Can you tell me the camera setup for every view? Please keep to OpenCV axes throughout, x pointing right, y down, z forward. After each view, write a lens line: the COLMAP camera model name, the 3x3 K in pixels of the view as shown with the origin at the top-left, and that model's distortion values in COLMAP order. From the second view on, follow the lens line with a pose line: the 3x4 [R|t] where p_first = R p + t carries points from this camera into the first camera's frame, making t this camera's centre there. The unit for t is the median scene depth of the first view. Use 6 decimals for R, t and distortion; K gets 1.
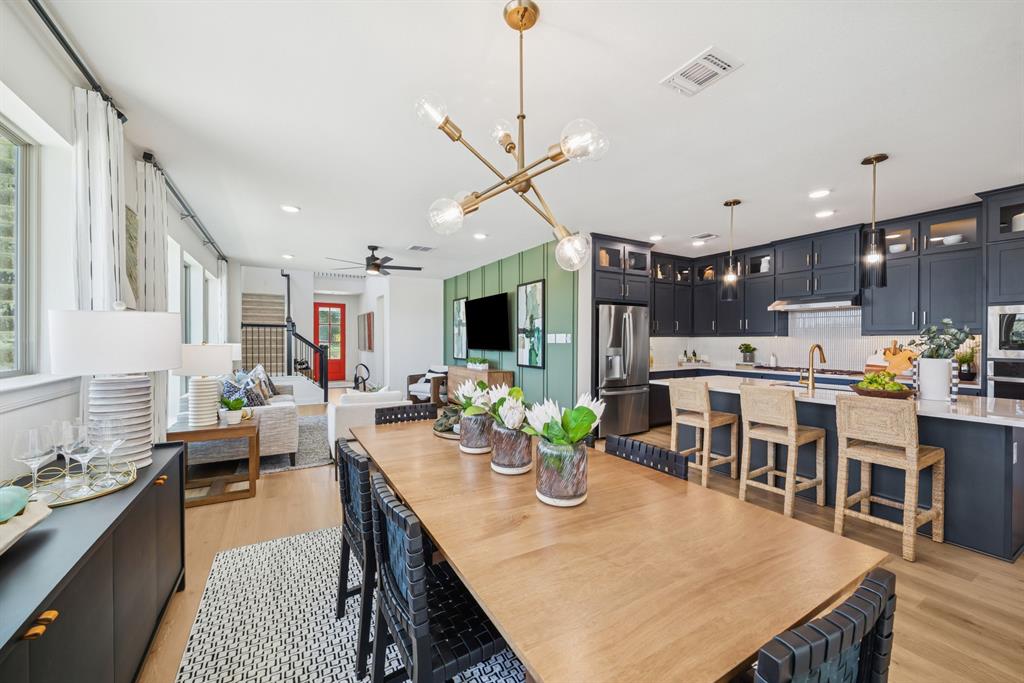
lens RADIAL K [[388.7, 0, 510.0], [0, 388.7, 347.1], [0, 0, 1]] dist [0.001458, 0.000205]
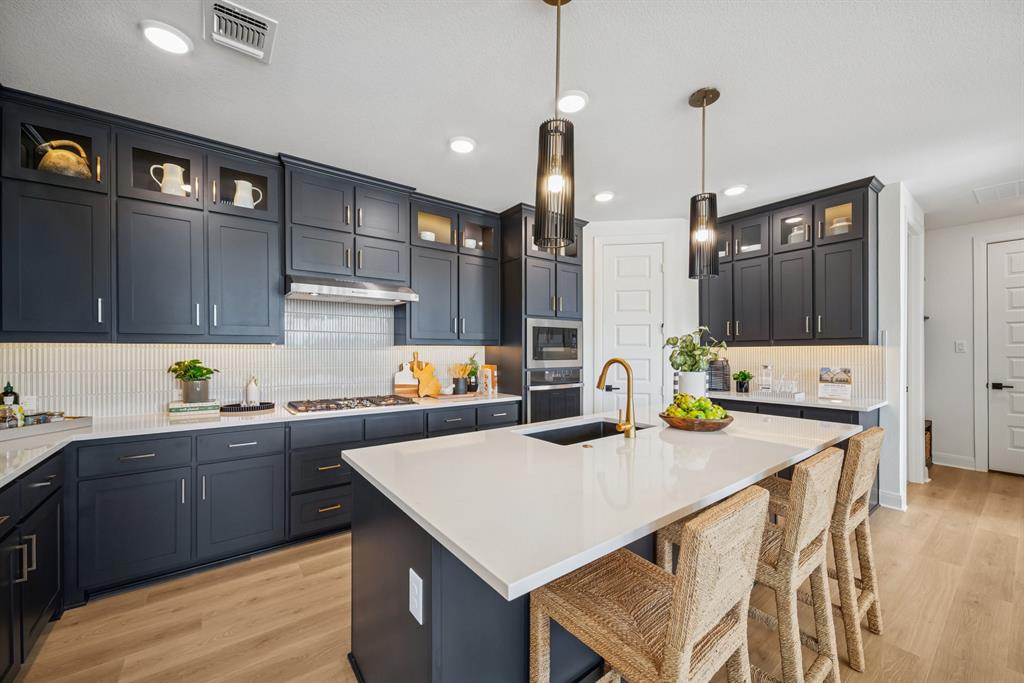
lens RADIAL K [[390.7, 0, 507.9], [0, 390.7, 353.9], [0, 0, 1]] dist [0.002359, 0.000608]
pose [[-0.116359, -0.005315, 0.993193, 0.133136], [0.019736, 0.999776, 0.007663, -0.012462], [-0.993011, 0.020494, -0.116228, 0.735054]]
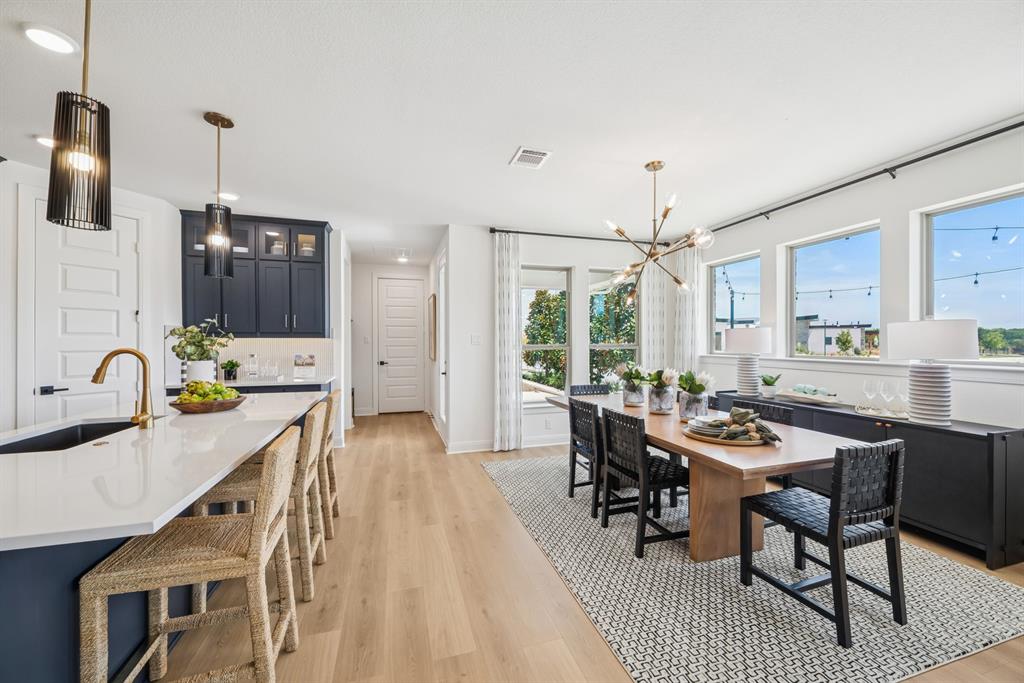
lens RADIAL K [[387.7, 0, 512.0], [0, 387.7, 341.5], [0, 0, 1]] dist [0.001067, 0.000206]
pose [[-0.973841, 0.000670, 0.227228, 0.075259], [0.004286, 0.999872, 0.015419, -0.013720], [-0.227188, 0.015990, -0.973720, 0.844742]]
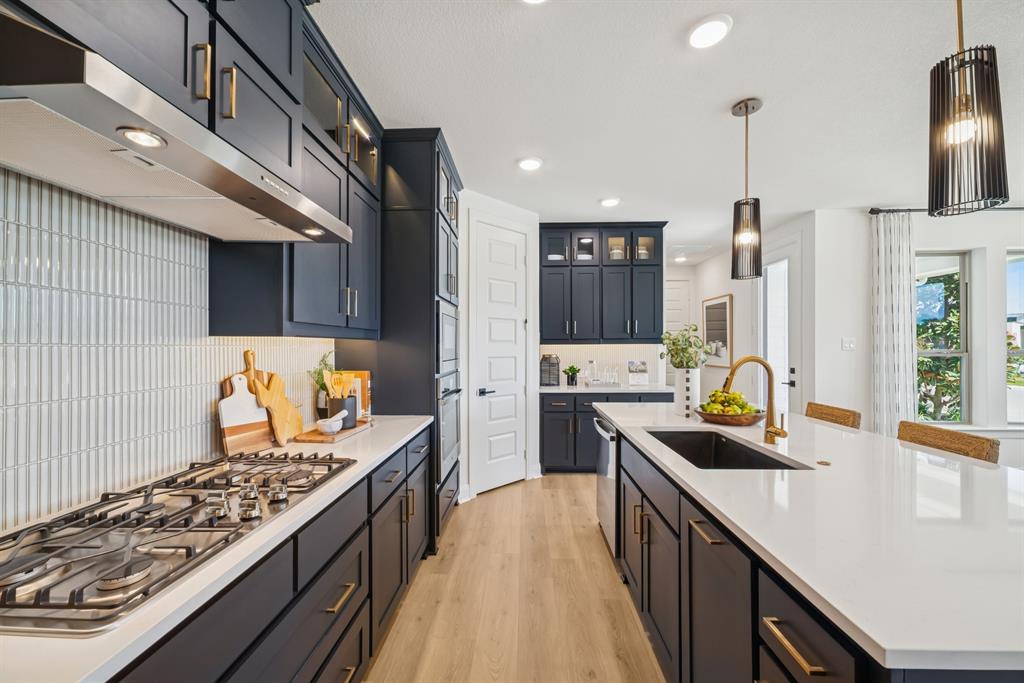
lens RADIAL K [[390.7, 0, 507.9], [0, 390.7, 353.9], [0, 0, 1]] dist [0.002359, 0.000608]
pose [[-0.852248, -0.006269, 0.523101, 0.475006], [0.011385, 0.999469, 0.030527, -0.017944], [-0.523015, 0.031972, -0.851724, 0.963864]]
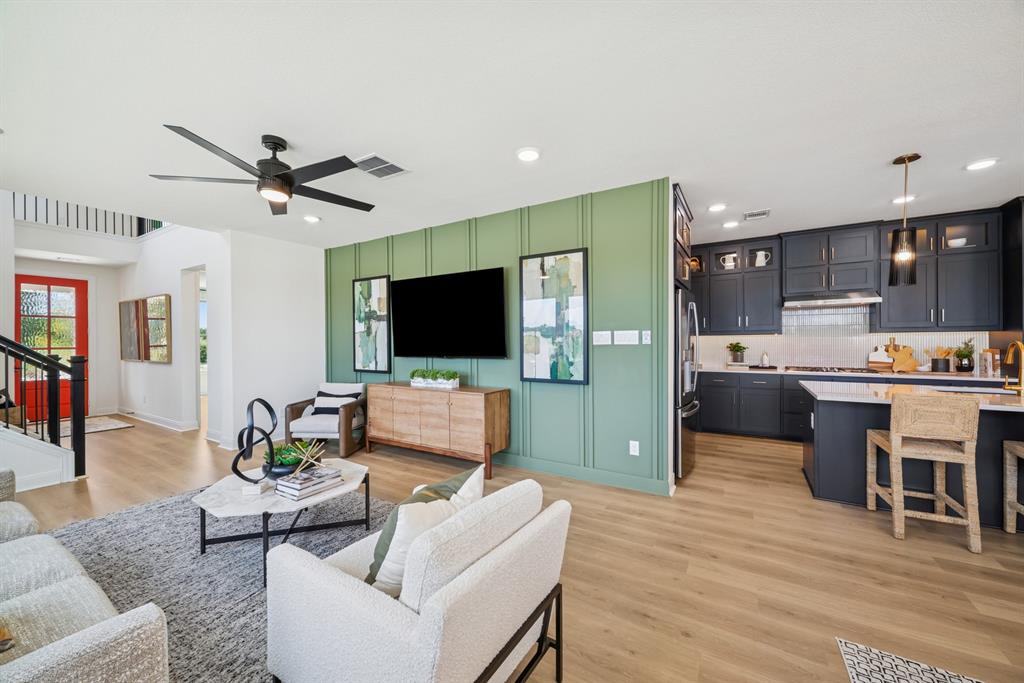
lens RADIAL K [[381.9, 0, 511.5], [0, 381.9, 343.5], [0, 0, 1]] dist [0.003732, 0.000255]
pose [[0.878778, -0.012366, 0.477070, -0.325163], [0.018662, 0.999790, -0.008461, -0.009135], [-0.476865, 0.016339, 0.878824, 0.474233]]
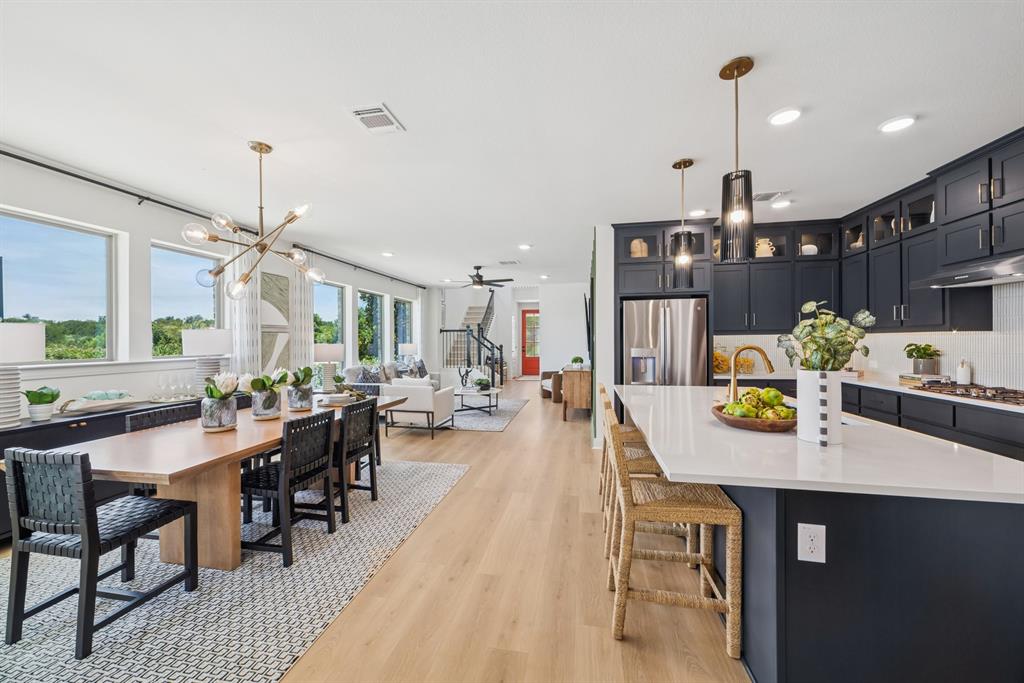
lens RADIAL K [[387.7, 0, 512.0], [0, 387.7, 341.5], [0, 0, 1]] dist [0.001067, 0.000206]
pose [[0.757867, -0.004104, -0.652396, 0.546956], [-0.005285, 0.999909, -0.012430, -0.001532], [0.652388, 0.012868, 0.757776, 0.127067]]
